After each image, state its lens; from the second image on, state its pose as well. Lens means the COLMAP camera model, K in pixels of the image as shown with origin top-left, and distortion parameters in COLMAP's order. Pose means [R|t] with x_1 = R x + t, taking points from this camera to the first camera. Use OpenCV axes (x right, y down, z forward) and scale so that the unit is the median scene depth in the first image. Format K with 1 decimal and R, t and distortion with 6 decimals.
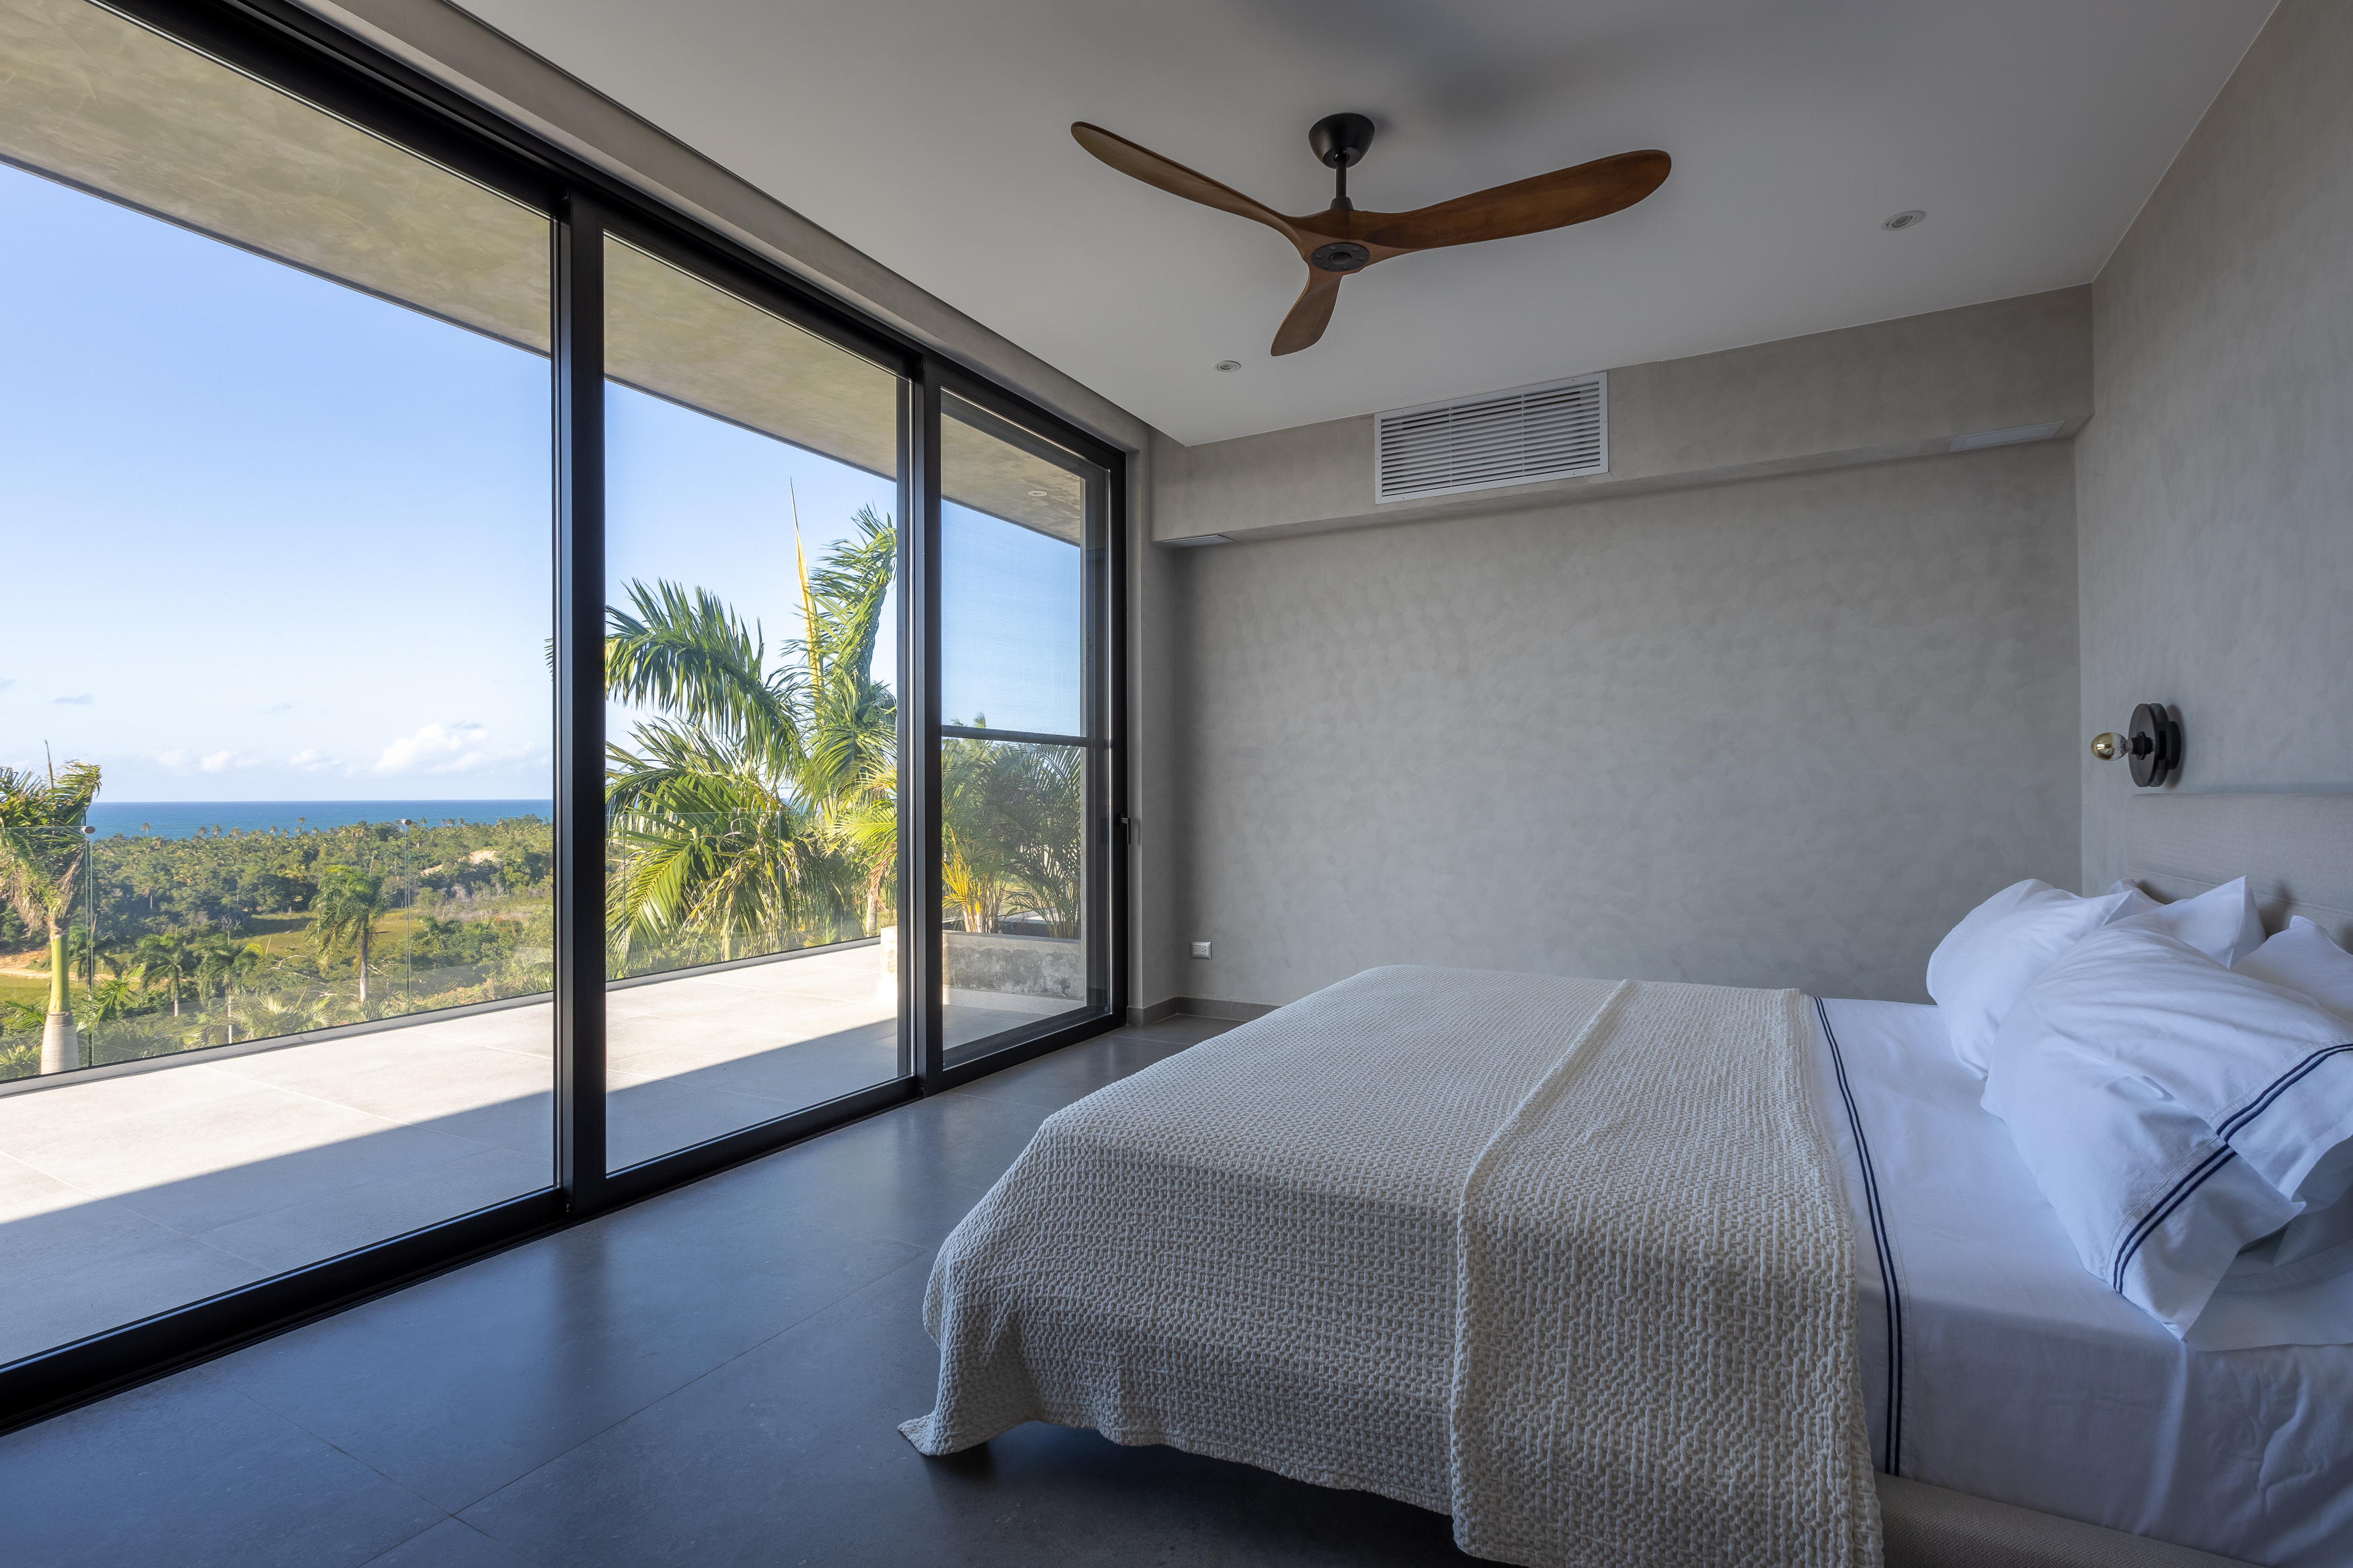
lens RADIAL K [[1093.9, 0, 1176.5], [0, 1093.9, 784.0], [0, 0, 1]] dist [0.000770, 0.000002]
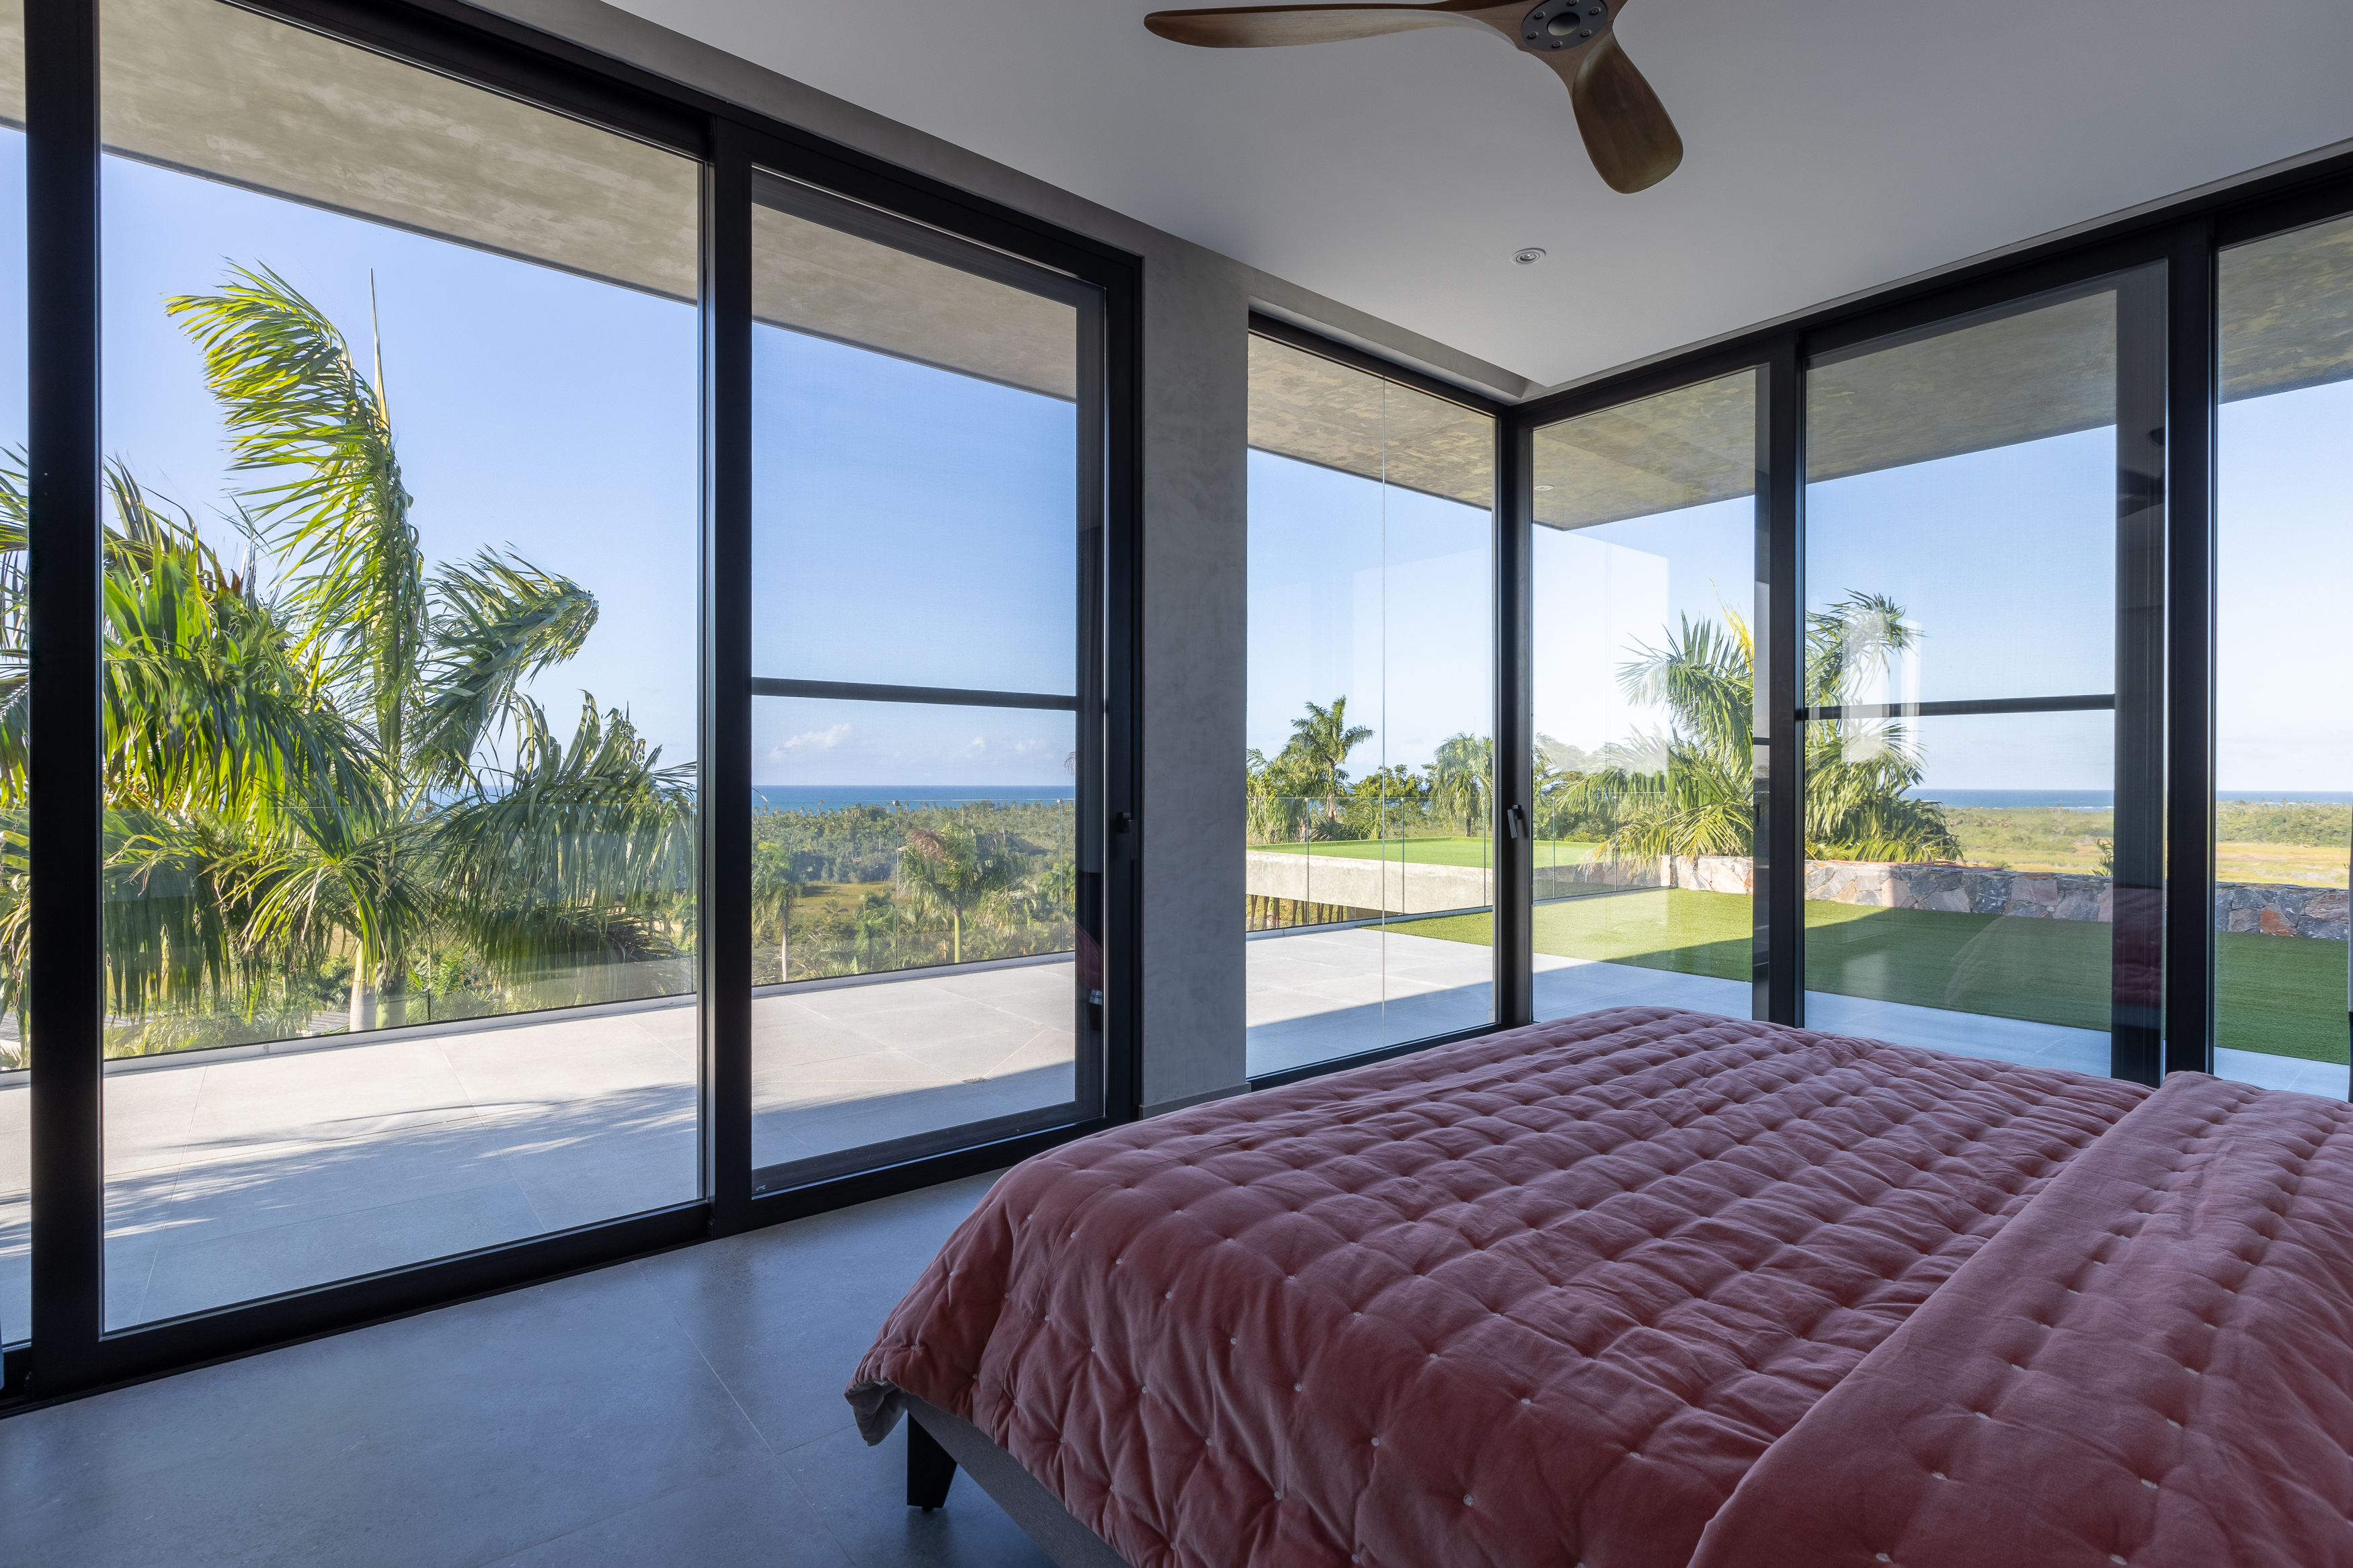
lens RADIAL K [[1087.5, 0, 1176.5], [0, 1087.5, 784.0], [0, 0, 1]] dist [-0.000031, 0.000322]
pose [[0.918224, 0.005878, -0.396017, 0.178980], [-0.003645, 0.999973, 0.006391, 0.003712], [0.396044, -0.004425, 0.918221, 0.317840]]
